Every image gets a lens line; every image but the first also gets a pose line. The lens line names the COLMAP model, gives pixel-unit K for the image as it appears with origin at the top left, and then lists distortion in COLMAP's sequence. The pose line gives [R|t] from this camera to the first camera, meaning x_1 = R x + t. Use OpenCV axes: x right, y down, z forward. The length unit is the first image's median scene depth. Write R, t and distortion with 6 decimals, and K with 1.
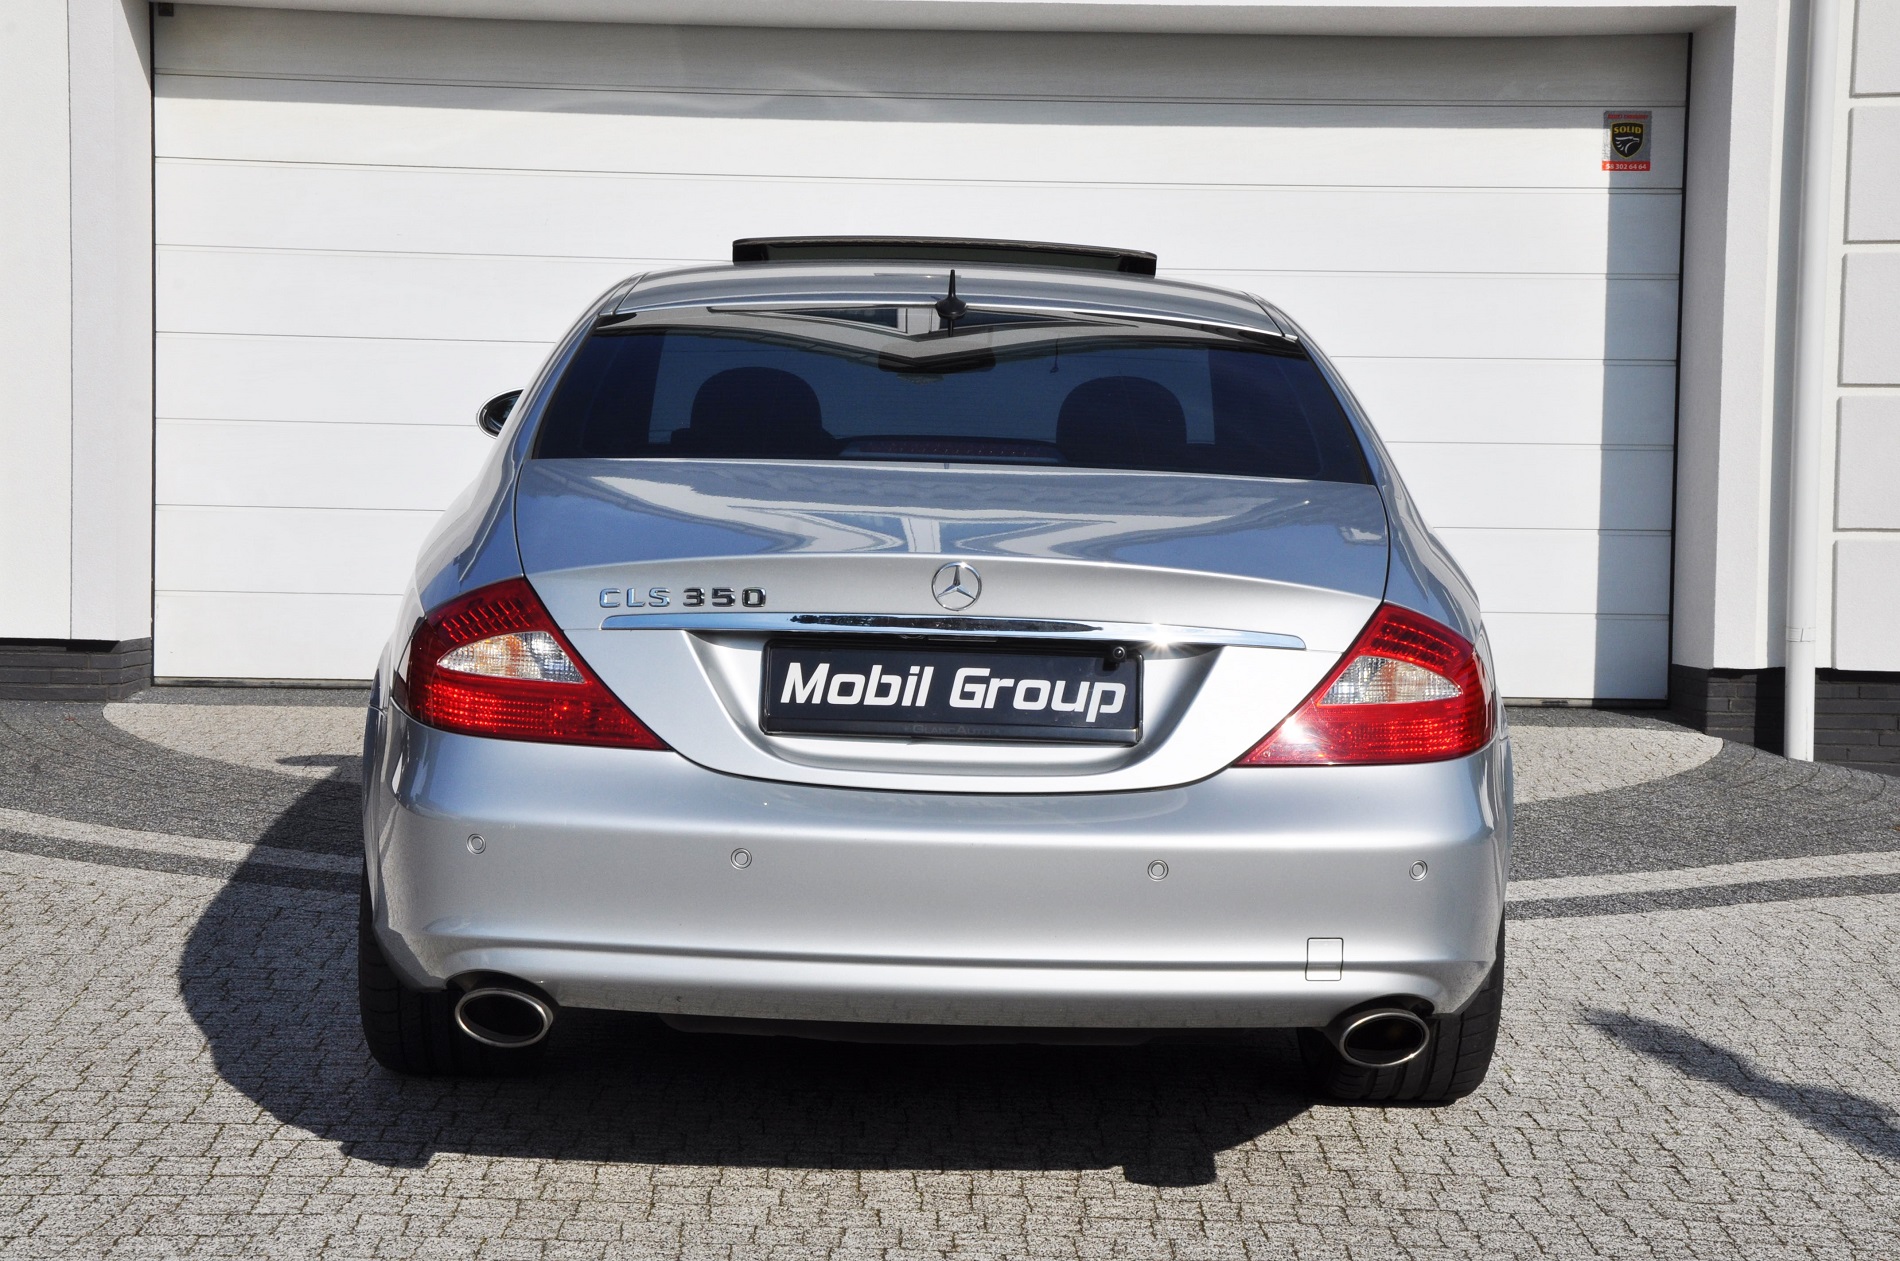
lens RADIAL K [[3352.7, 0, 950.0], [0, 3352.7, 630.5], [0, 0, 1]] dist [0.074304, 1.876033]
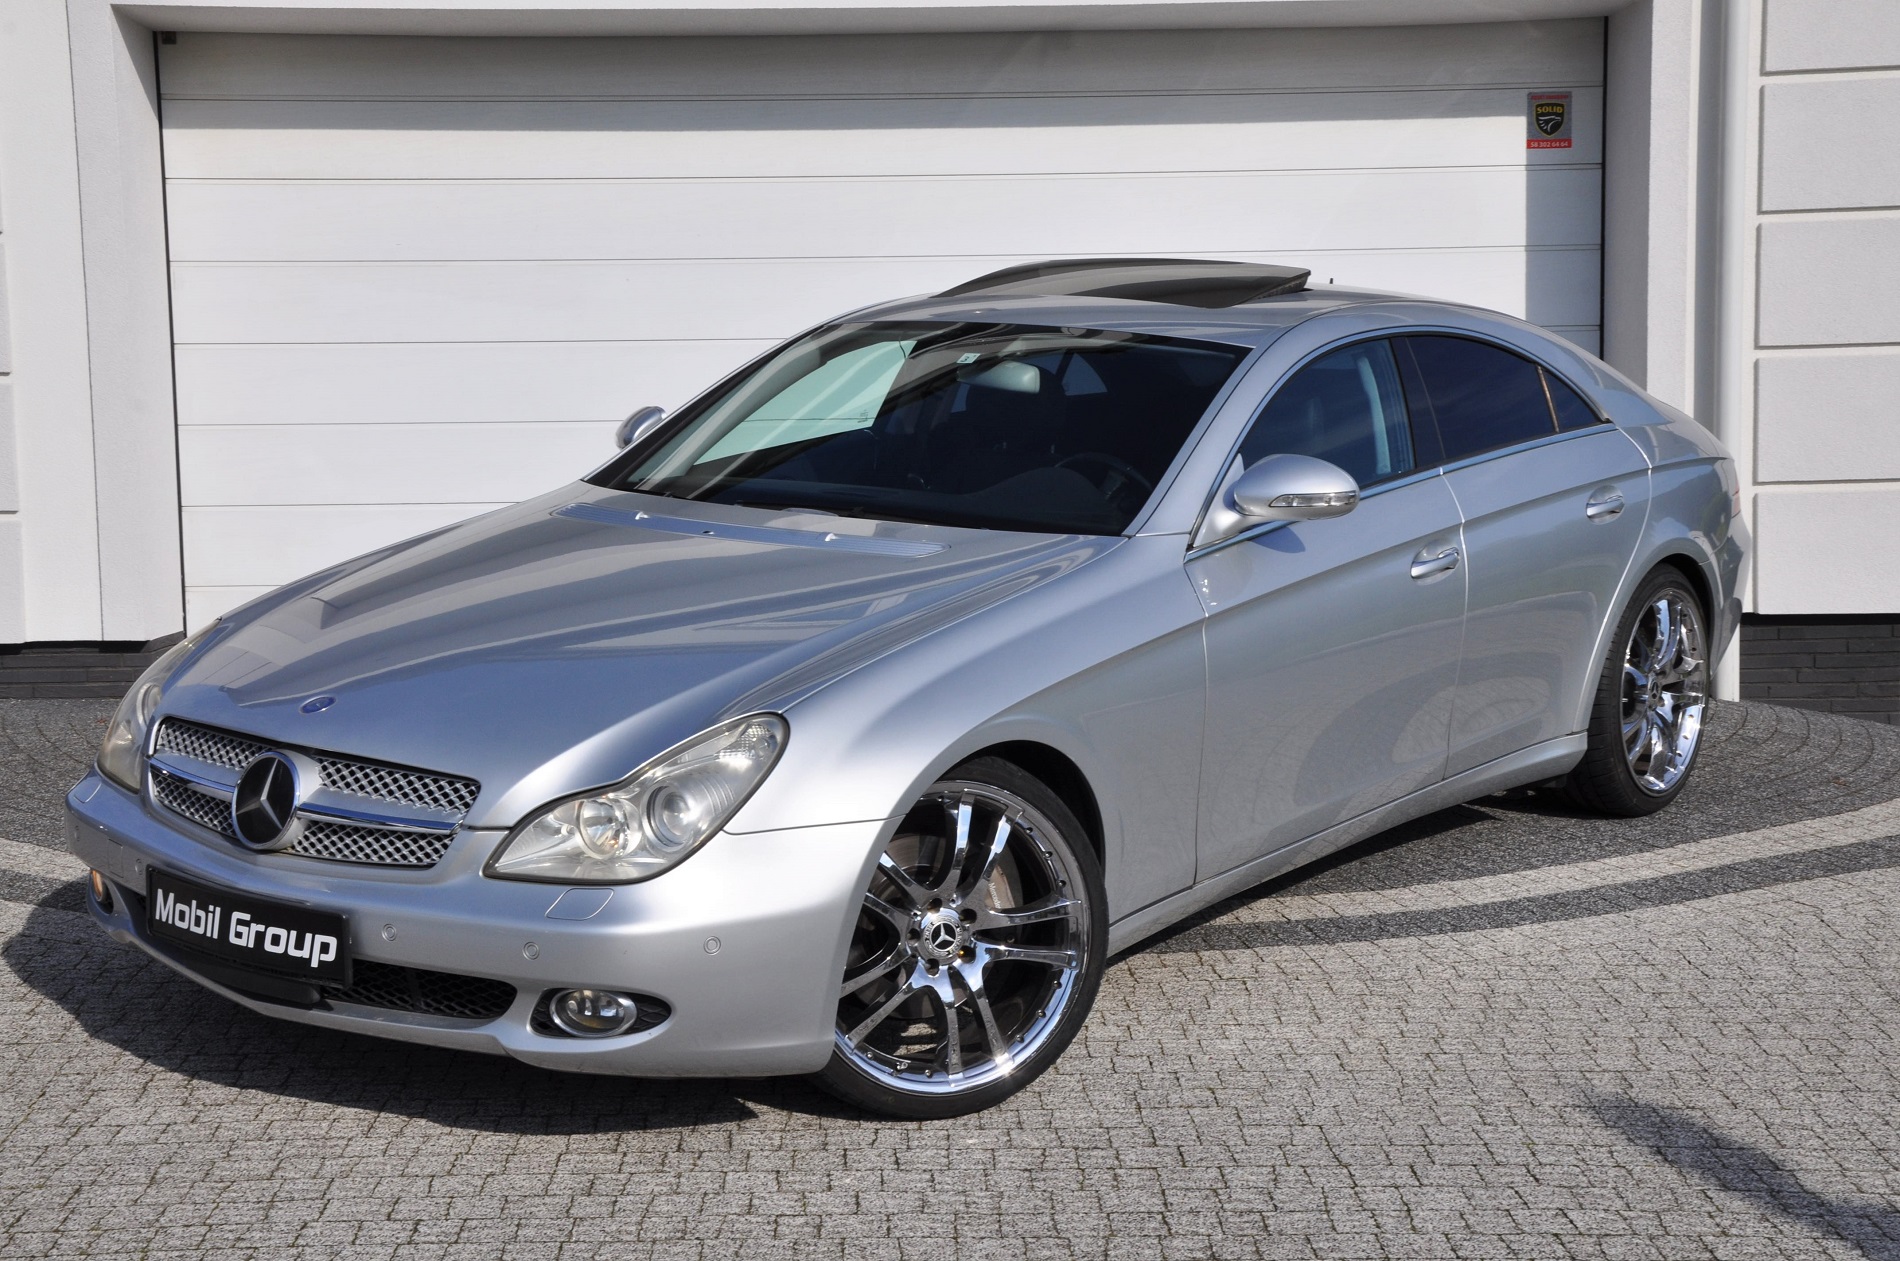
lens RADIAL K [[2715.1, 0, 950.0], [0, 2715.1, 630.5], [0, 0, 1]] dist [0.002437, 0.988976]
pose [[0.999459, -0.032314, 0.006170, 0.001090], [0.031961, 0.998210, 0.050554, -0.046535], [-0.007793, -0.050329, 0.998702, 0.186755]]
